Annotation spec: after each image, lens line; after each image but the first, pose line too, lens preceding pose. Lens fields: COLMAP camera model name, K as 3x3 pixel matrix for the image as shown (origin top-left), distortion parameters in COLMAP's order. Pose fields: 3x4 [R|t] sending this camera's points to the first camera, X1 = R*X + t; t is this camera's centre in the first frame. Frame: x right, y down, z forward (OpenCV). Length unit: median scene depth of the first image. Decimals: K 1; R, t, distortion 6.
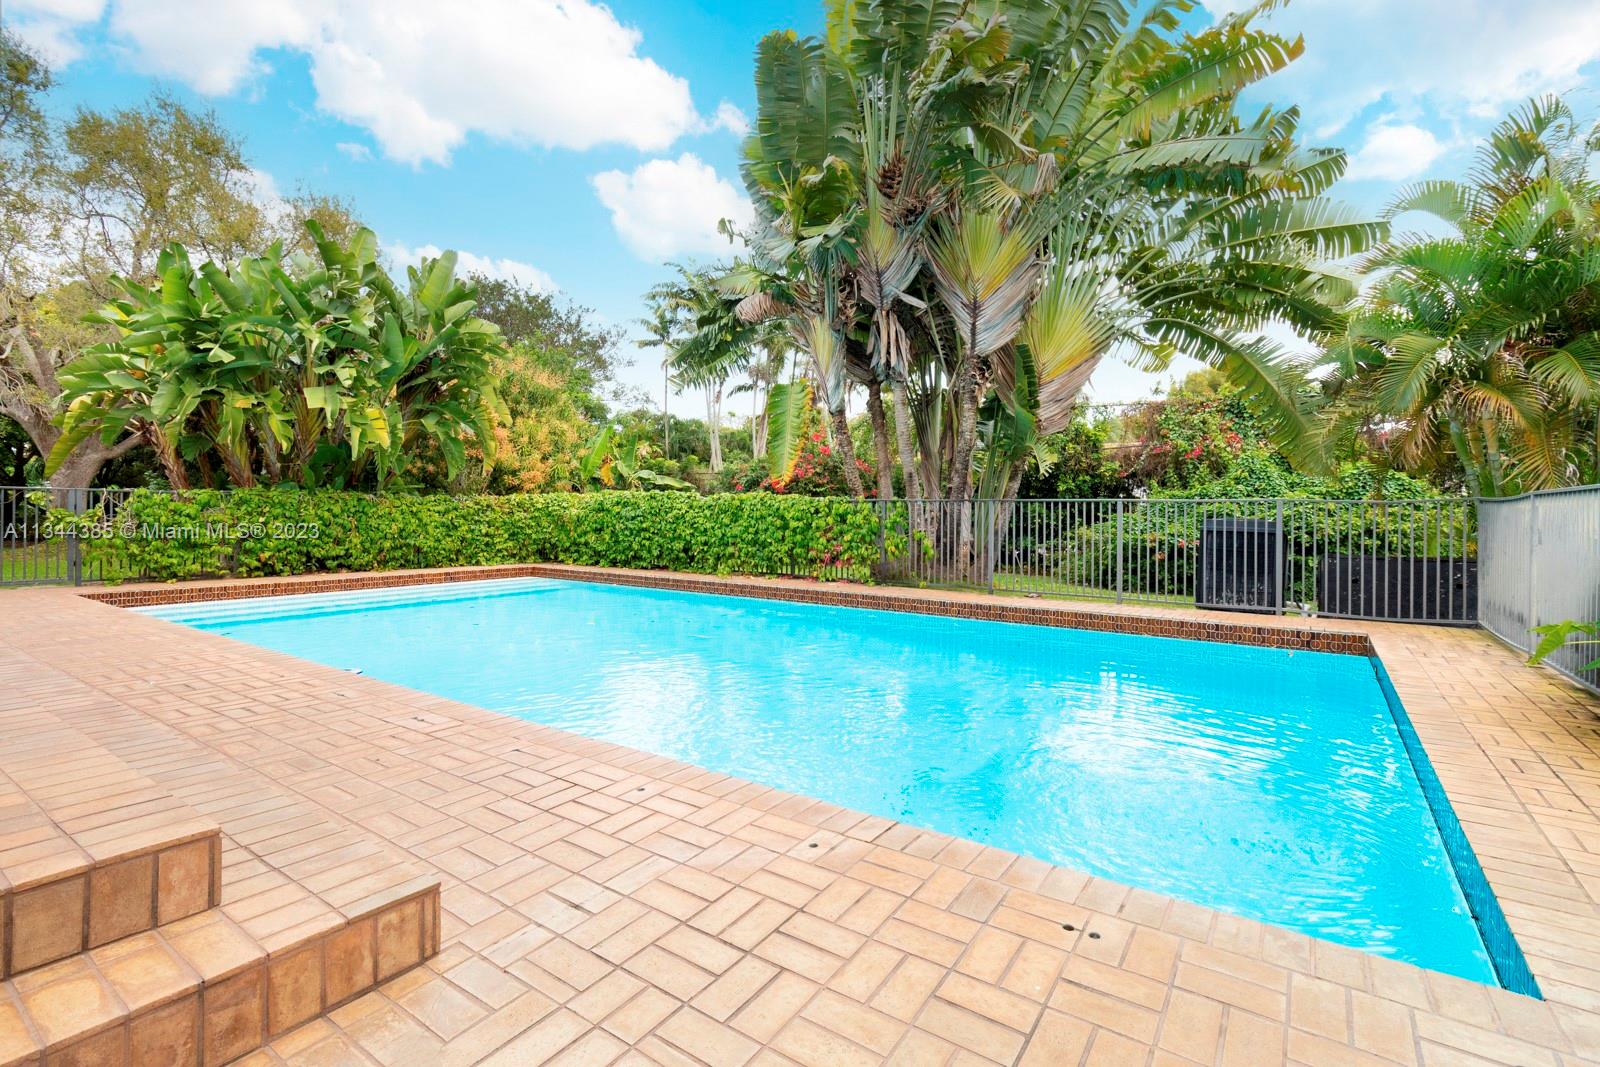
lens RADIAL K [[738.3, 0, 790.3], [0, 738.3, 524.5], [0, 0, 1]] dist [0.004432, 0.000325]
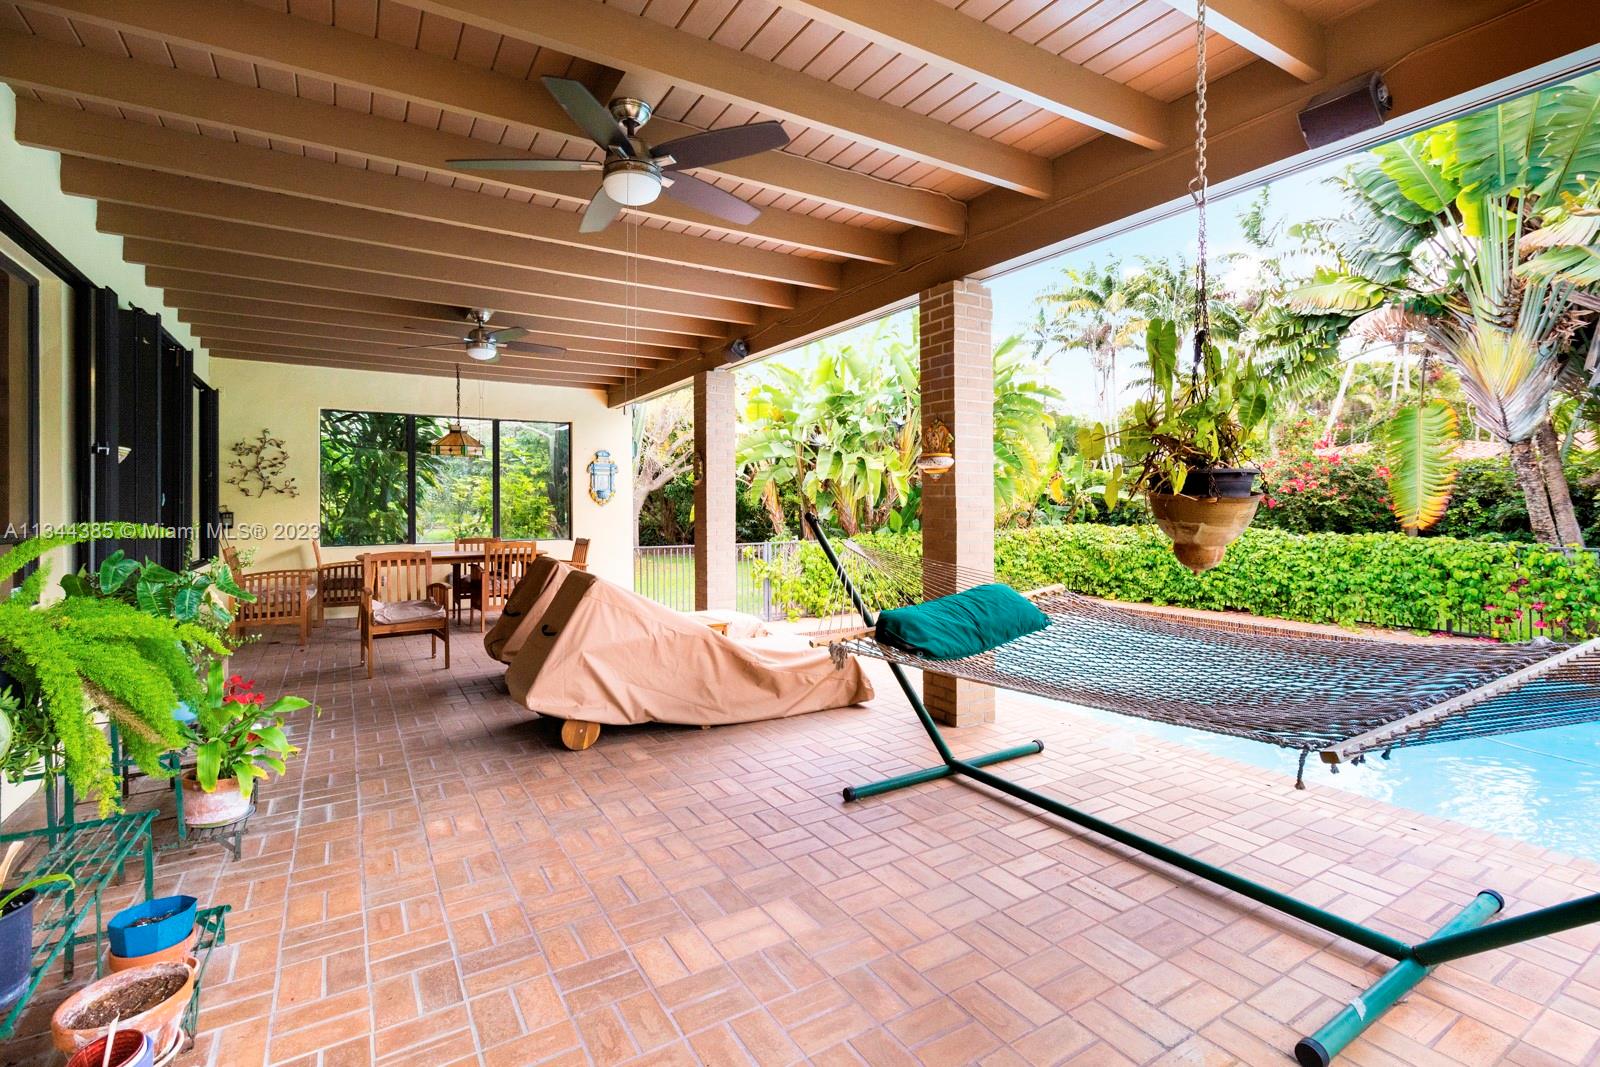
lens RADIAL K [[738.3, 0, 791.0], [0, 738.3, 526.1], [0, 0, 1]] dist [0.004432, 0.000325]
pose [[0.912347, -0.005997, -0.409375, -0.326546], [0.011102, 0.999887, 0.010094, -0.068461], [0.409268, -0.013754, 0.912310, -0.094223]]
